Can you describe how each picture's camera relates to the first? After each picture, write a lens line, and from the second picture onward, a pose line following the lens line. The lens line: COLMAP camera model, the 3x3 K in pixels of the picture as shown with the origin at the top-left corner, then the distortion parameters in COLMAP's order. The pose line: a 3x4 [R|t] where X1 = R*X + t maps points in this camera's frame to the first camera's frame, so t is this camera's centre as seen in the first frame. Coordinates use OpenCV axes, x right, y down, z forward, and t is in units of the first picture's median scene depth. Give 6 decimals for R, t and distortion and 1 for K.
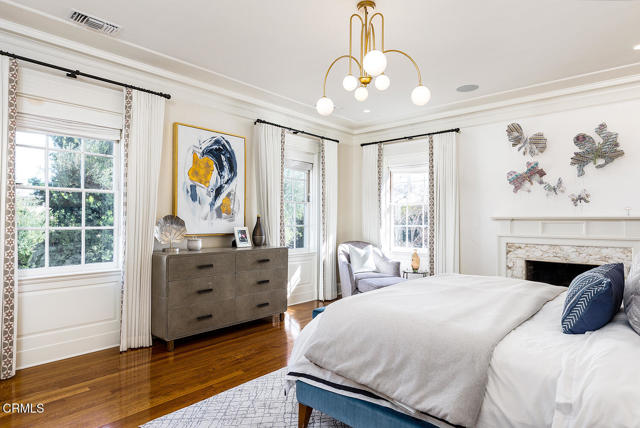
lens RADIAL K [[367.5, 0, 320.0], [0, 367.5, 214.0], [0, 0, 1]] dist [0.003285, 0.000367]
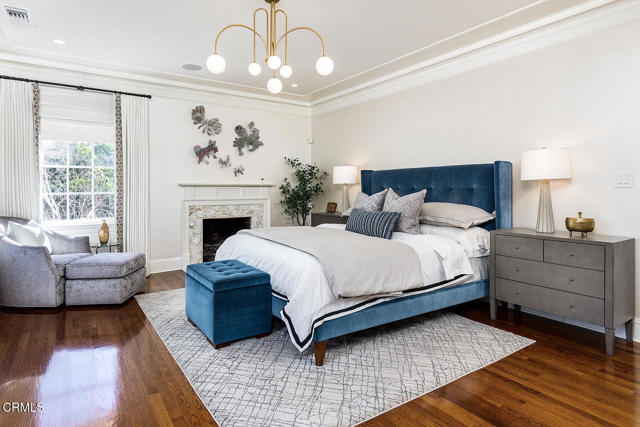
lens RADIAL K [[364.7, 0, 319.3], [0, 364.7, 188.4], [0, 0, 1]] dist [0.003210, 0.000558]
pose [[0.242288, -0.002765, 0.970200, -0.545834], [-0.014545, 0.999873, 0.006482, 0.009912], [-0.970095, -0.015683, 0.242217, 0.341446]]
